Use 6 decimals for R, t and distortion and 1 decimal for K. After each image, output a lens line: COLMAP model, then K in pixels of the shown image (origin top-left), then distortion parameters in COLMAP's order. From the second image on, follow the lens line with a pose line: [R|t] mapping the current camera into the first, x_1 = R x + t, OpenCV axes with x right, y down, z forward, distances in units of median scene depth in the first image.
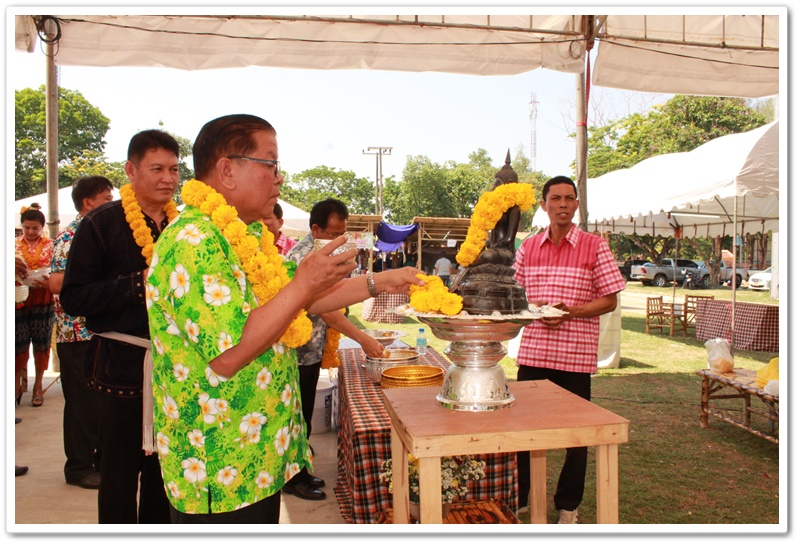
lens RADIAL K [[642.9, 0, 397.0], [0, 642.9, 268.9], [0, 0, 1]] dist [-0.166661, 0.157057]
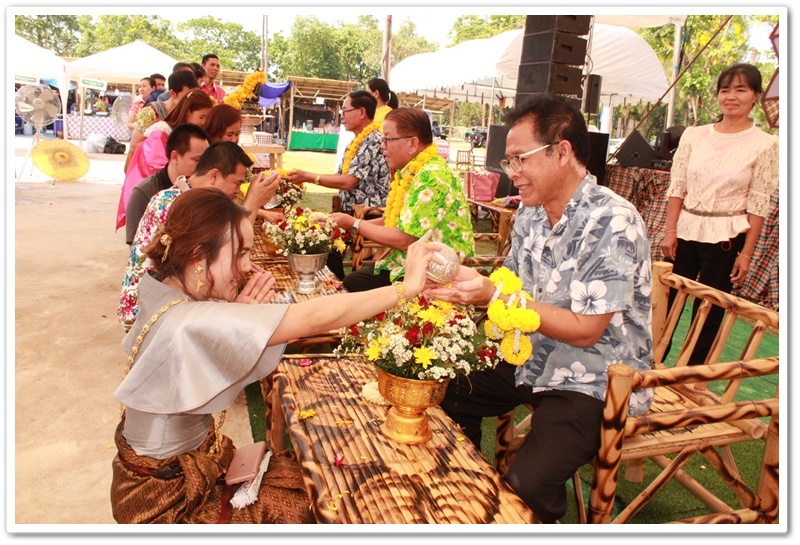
lens RADIAL K [[641.4, 0, 398.5], [0, 641.4, 271.2], [0, 0, 1]] dist [-0.172607, 0.166693]
pose [[0.984017, 0.014513, 0.177480, 0.026958], [-0.052820, 0.975607, 0.213077, 0.009306], [-0.170058, -0.219046, 0.960780, -0.186331]]
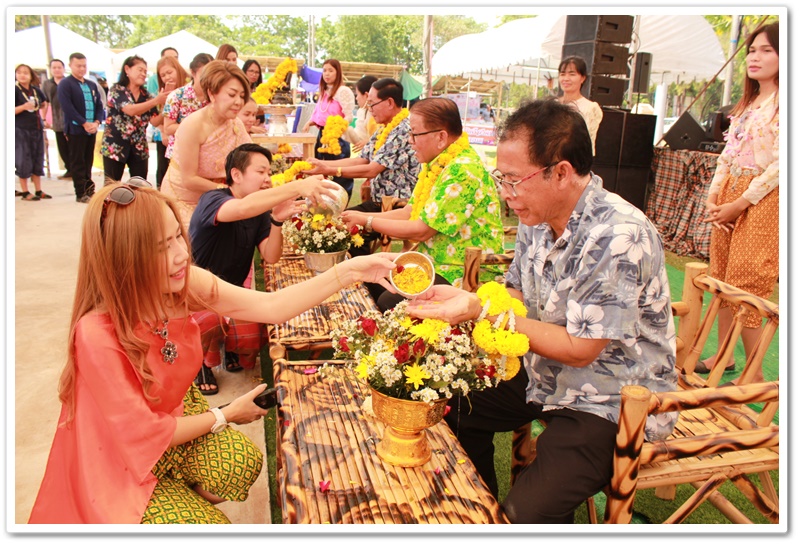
lens RADIAL K [[642.9, 0, 397.0], [0, 642.9, 268.9], [0, 0, 1]] dist [-0.166661, 0.157057]
pose [[0.995297, 0.006491, 0.096650, 0.033975], [-0.029402, 0.970925, 0.237571, 0.007454], [-0.092298, -0.239296, 0.966550, -0.181256]]
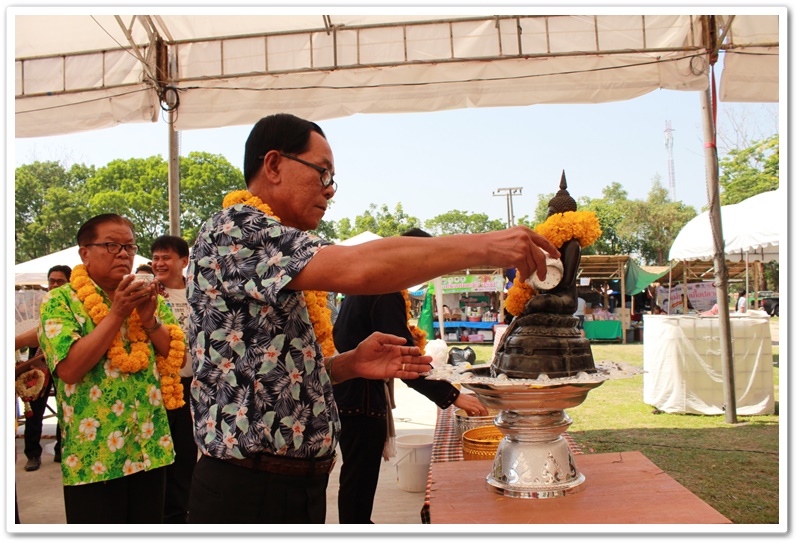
lens RADIAL K [[642.9, 0, 397.0], [0, 642.9, 268.9], [0, 0, 1]] dist [-0.166661, 0.157057]
pose [[0.976428, -0.049018, -0.210203, 0.010964], [0.034594, 0.996822, -0.071754, -0.000974], [0.213052, 0.062791, 0.975021, 0.013864]]
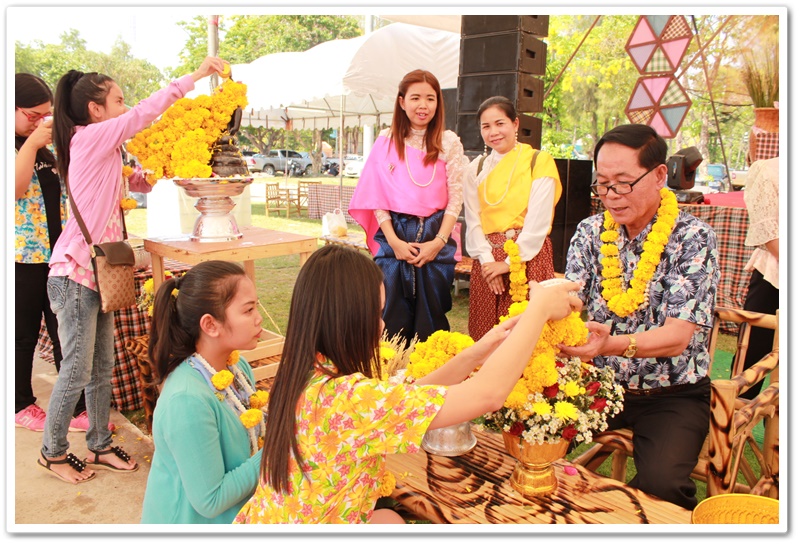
lens RADIAL K [[642.9, 0, 397.0], [0, 642.9, 268.9], [0, 0, 1]] dist [-0.166661, 0.157057]
pose [[0.825280, -0.098897, 0.555996, -0.030027], [0.004111, 0.985572, 0.169204, 0.002420], [-0.564708, -0.137355, 0.813780, -0.039037]]
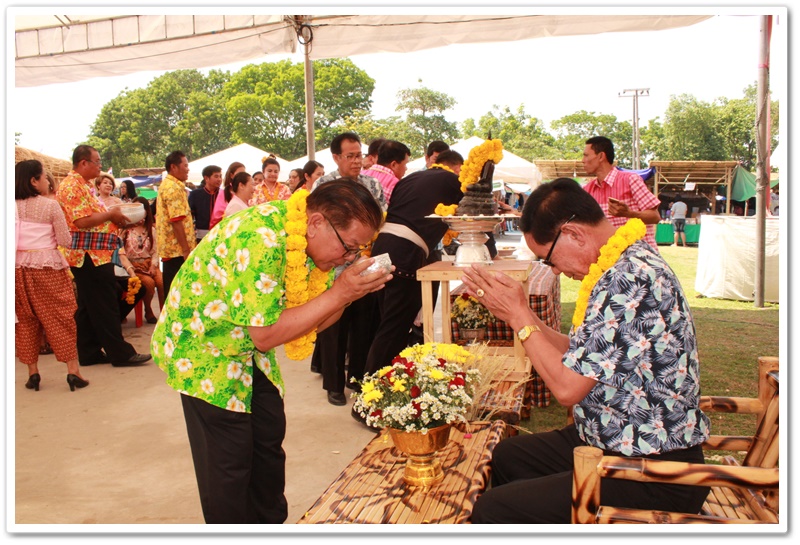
lens RADIAL K [[644.8, 0, 391.4], [0, 644.8, 271.2], [0, 0, 1]] dist [-0.194458, 0.193375]
pose [[0.913856, 0.021314, -0.405478, 0.055910], [0.013071, 0.996559, 0.081845, 0.005590], [0.405827, -0.080094, 0.910433, -0.068693]]
